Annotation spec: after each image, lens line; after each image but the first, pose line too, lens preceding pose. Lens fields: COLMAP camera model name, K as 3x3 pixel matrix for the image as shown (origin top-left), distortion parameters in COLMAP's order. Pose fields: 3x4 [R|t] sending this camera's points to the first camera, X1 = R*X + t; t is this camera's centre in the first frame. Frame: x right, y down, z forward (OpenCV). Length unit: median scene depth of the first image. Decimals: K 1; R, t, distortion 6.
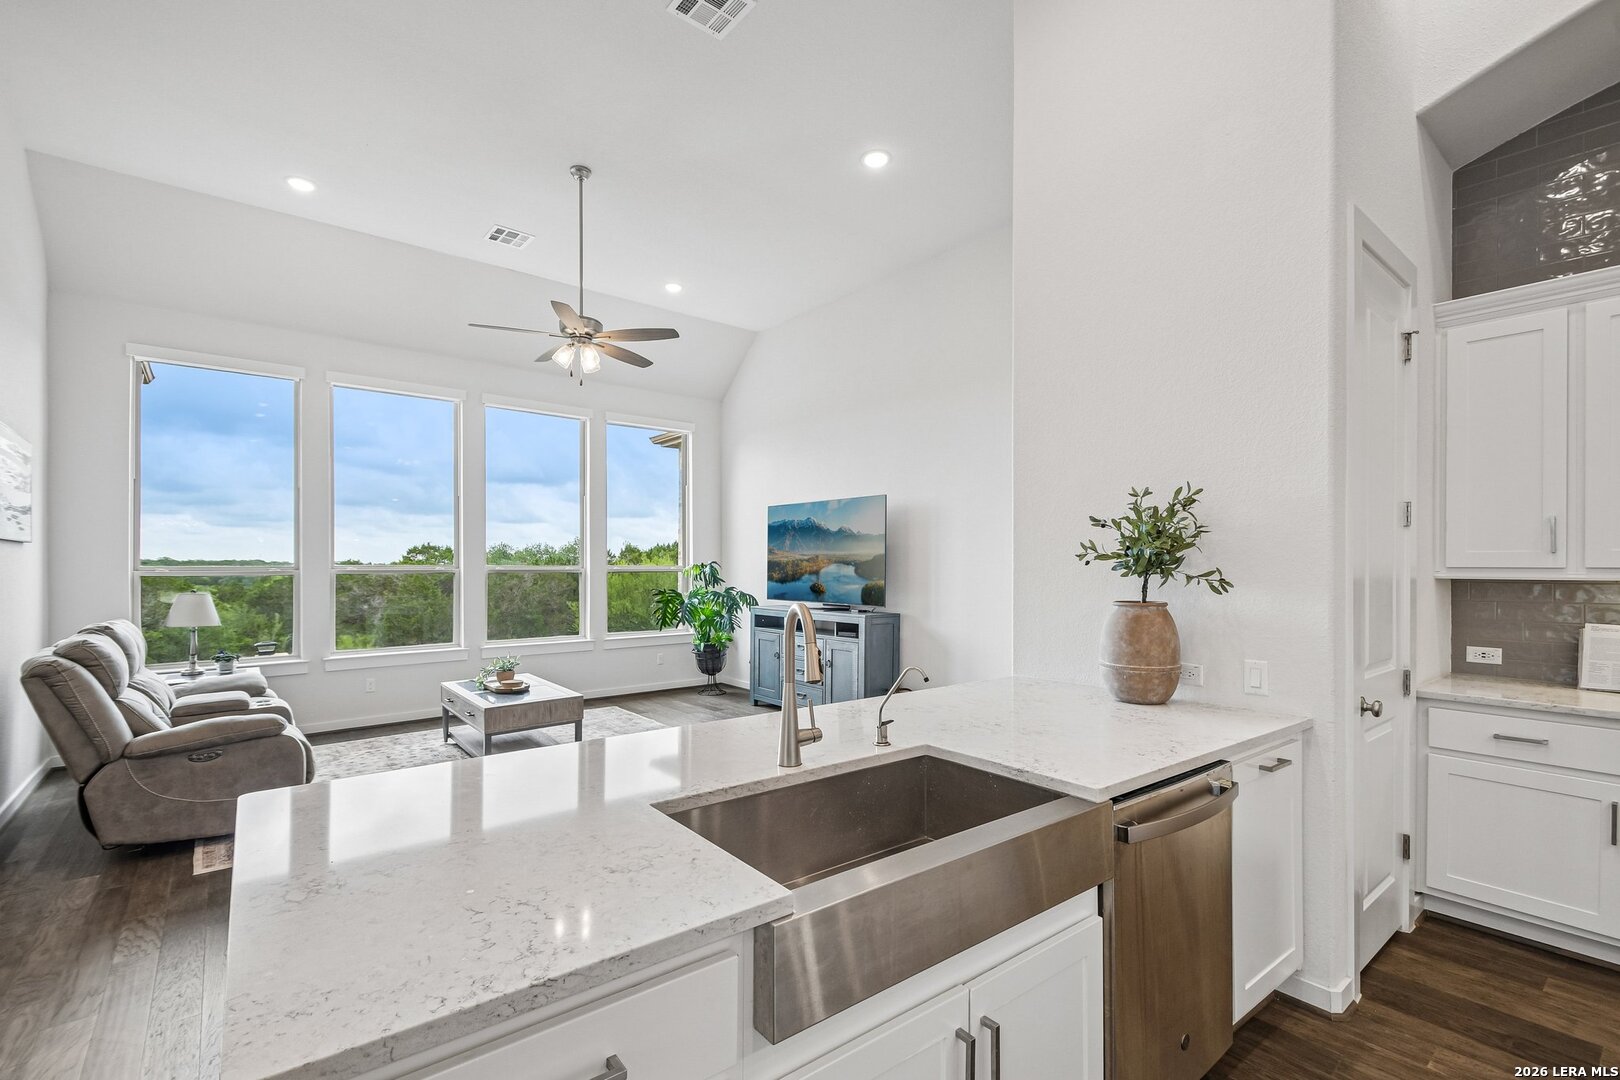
lens RADIAL K [[734.7, 0, 804.0], [0, 734.7, 565.4], [0, 0, 1]] dist [0.015387, -0.000336]
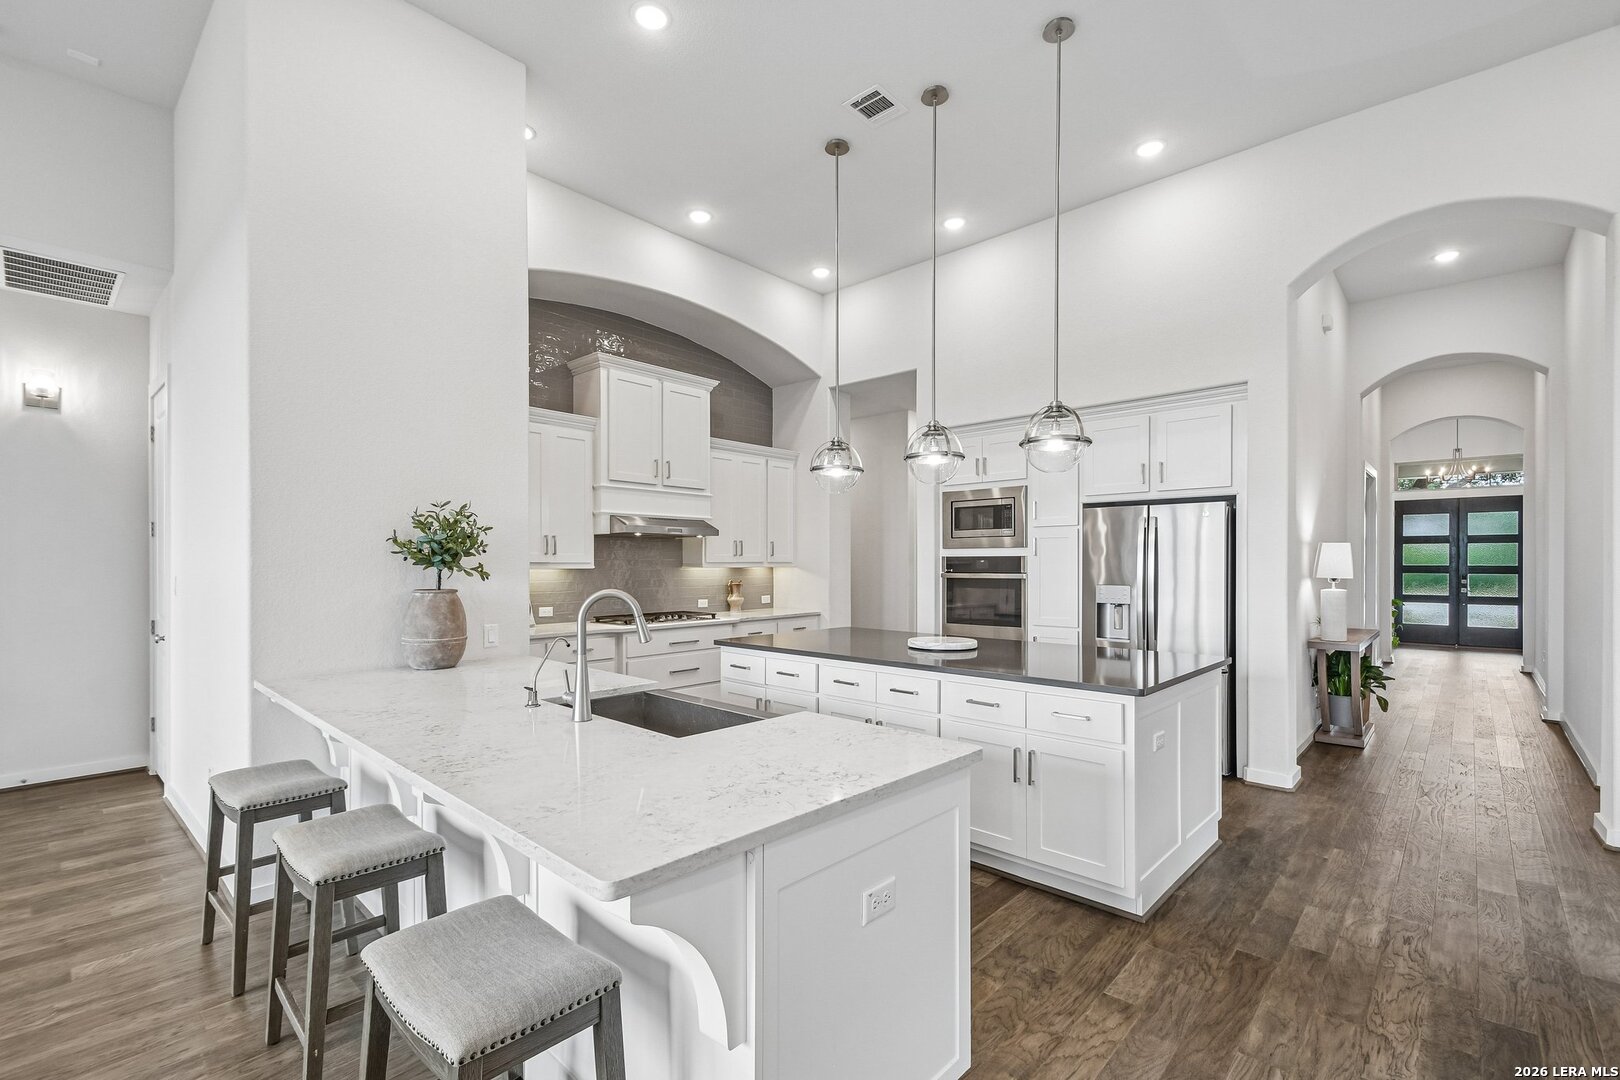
lens RADIAL K [[715.0, 0, 813.8], [0, 715.0, 564.8], [0, 0, 1]] dist [0.002654, -0.000222]
pose [[-0.162061, -0.004371, 0.986771, -0.876574], [-0.001750, 0.999990, 0.004142, 0.000355], [-0.986779, -0.001056, -0.162067, 0.564833]]
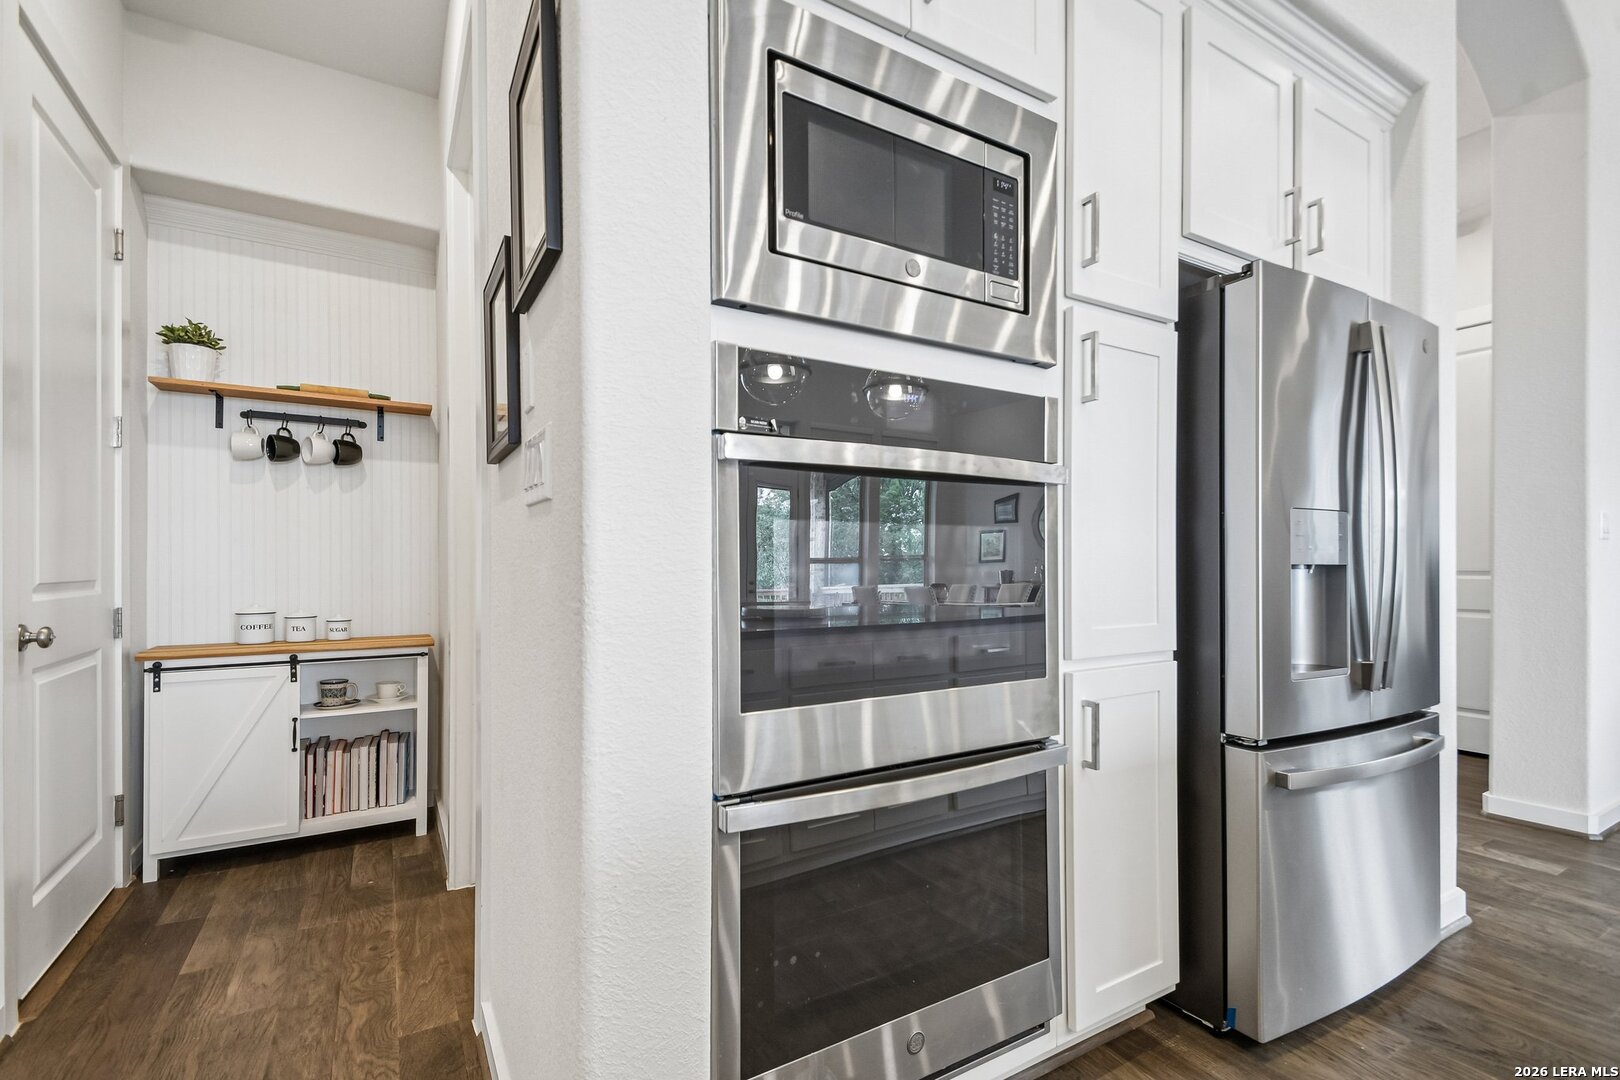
lens RADIAL K [[715.0, 0, 813.8], [0, 715.0, 564.8], [0, 0, 1]] dist [0.002654, -0.000222]
pose [[-0.990350, -0.001167, 0.138582, 1.264448], [-0.000980, 0.999999, 0.001421, 0.113906], [-0.138583, 0.001272, -0.990350, 0.169104]]
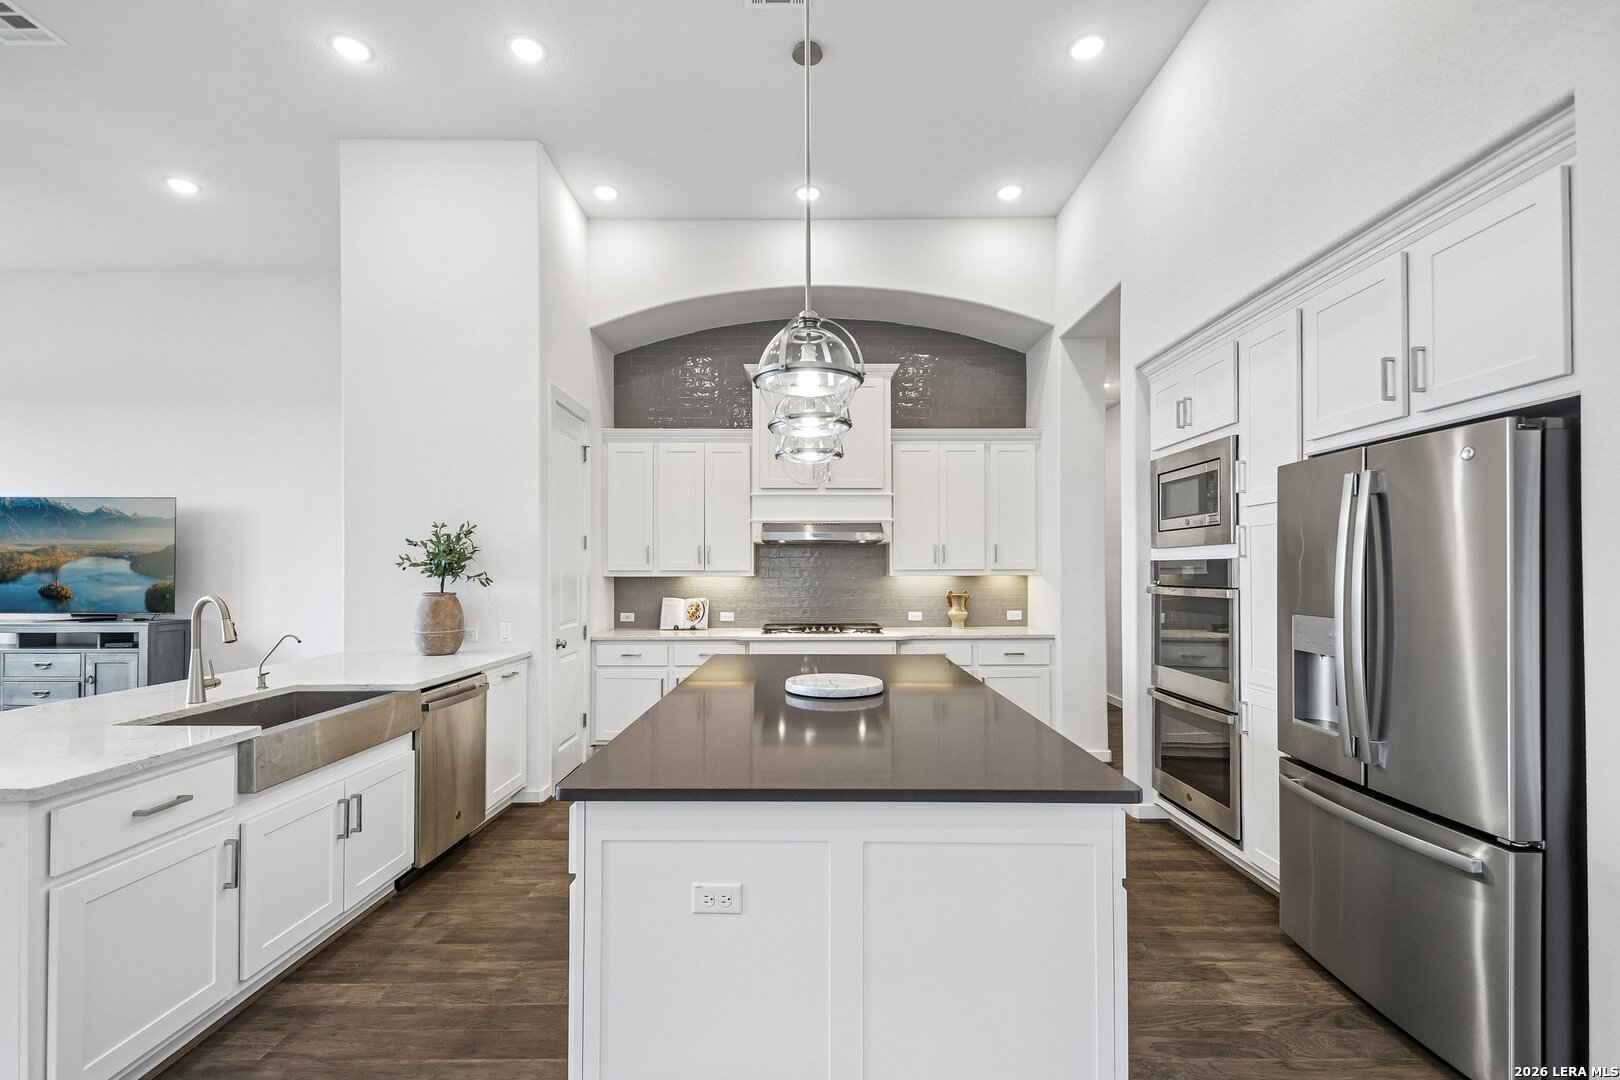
lens RADIAL K [[715.0, 0, 813.8], [0, 715.0, 564.8], [0, 0, 1]] dist [0.002654, -0.000222]
pose [[0.624615, 0.002652, 0.780928, -0.256799], [0.001582, 0.999988, -0.004661, -0.003105], [-0.780931, 0.004147, 0.624604, -0.623246]]
